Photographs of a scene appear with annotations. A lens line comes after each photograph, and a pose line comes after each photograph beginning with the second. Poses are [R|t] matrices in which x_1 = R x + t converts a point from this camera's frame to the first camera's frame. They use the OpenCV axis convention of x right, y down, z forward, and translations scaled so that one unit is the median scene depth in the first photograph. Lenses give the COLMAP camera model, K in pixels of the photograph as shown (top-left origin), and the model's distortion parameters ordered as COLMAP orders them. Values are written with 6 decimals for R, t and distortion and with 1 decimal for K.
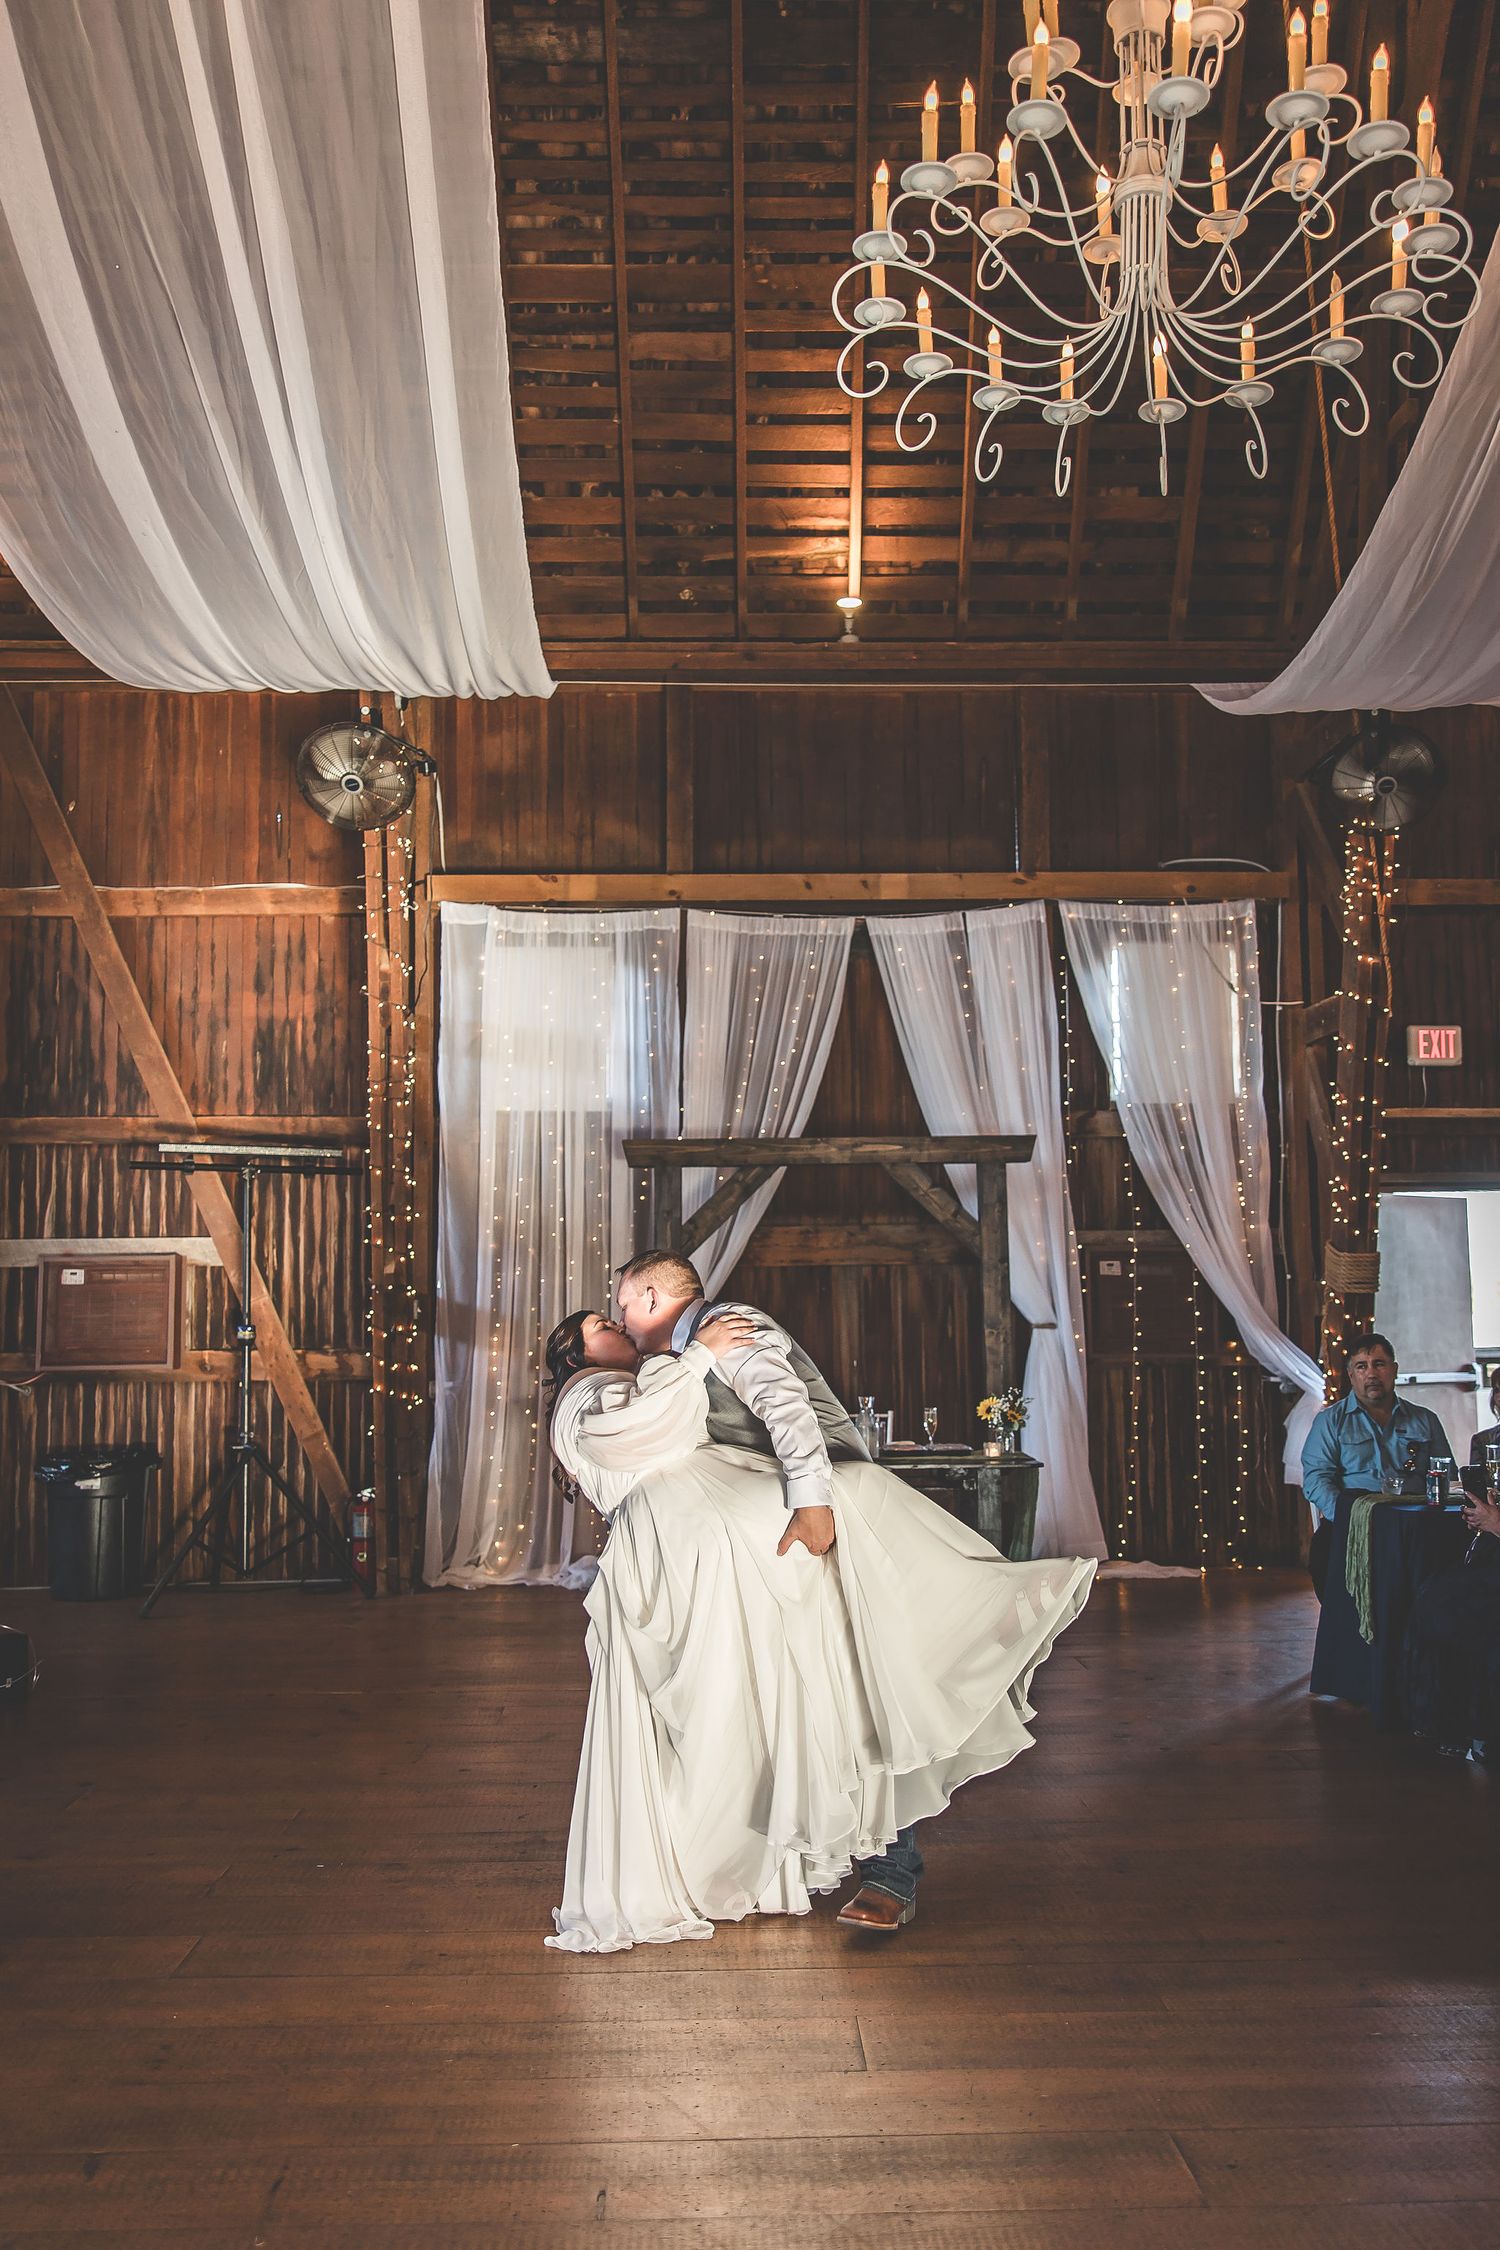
lens RADIAL K [[1946.3, 0, 767.9], [0, 1946.3, 1132.1], [0, 0, 1]] dist [0.010285, 0.000810]
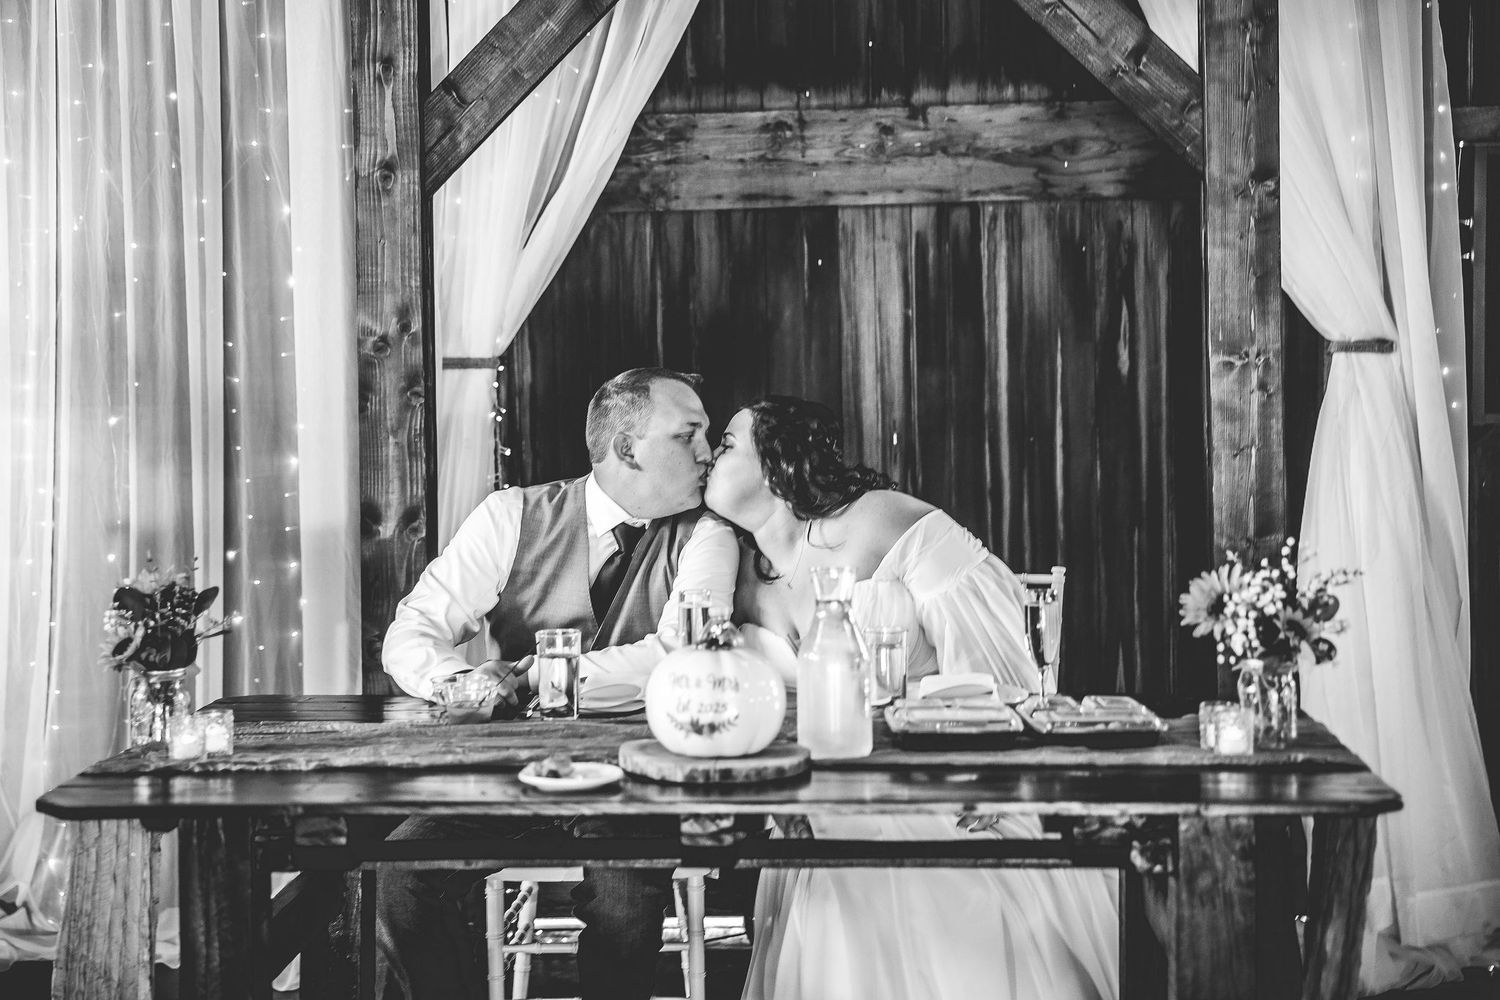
lens RADIAL K [[2362.2, 0, 738.7], [0, 2362.2, 480.2], [0, 0, 1]] dist [0.123752, 0.000000]
pose [[0.996256, -0.002666, -0.086406, 0.056179], [0.015805, 0.988295, 0.151735, 0.050197], [0.084990, -0.152533, 0.984637, 0.499649]]
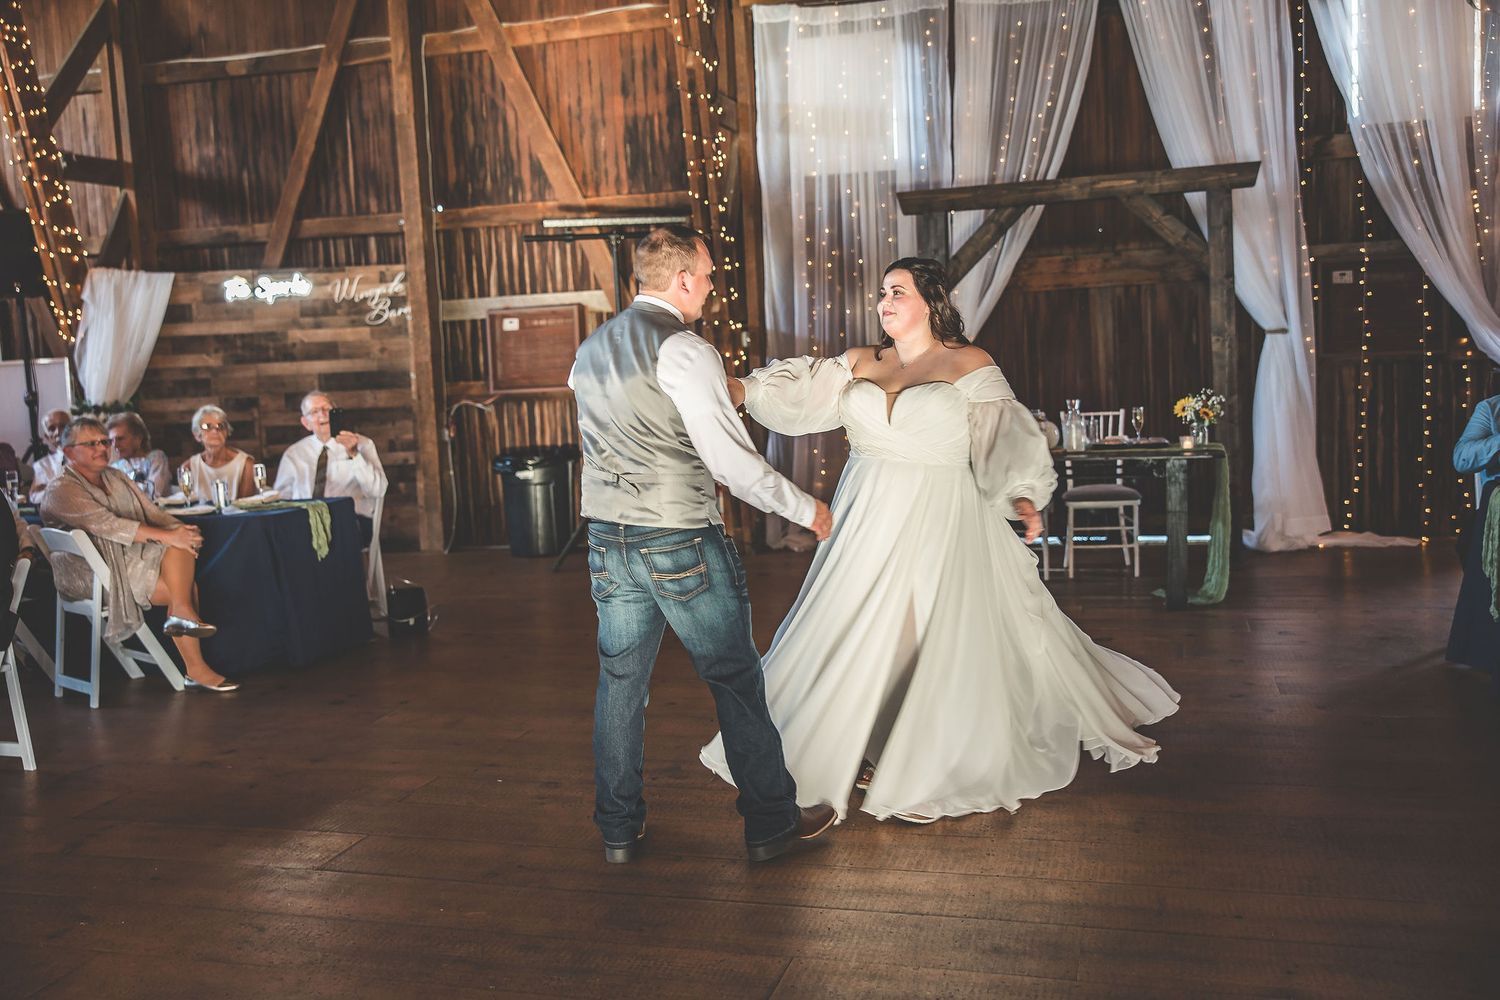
lens RADIAL K [[1423.6, 0, 735.4], [0, 1423.6, 483.7], [0, 0, 1]] dist [0.013077, 0.000000]
pose [[0.947266, -0.006389, -0.320384, 0.108098], [0.069546, 0.980070, 0.186082, 0.009181], [0.312809, -0.198551, 0.928831, 0.103119]]
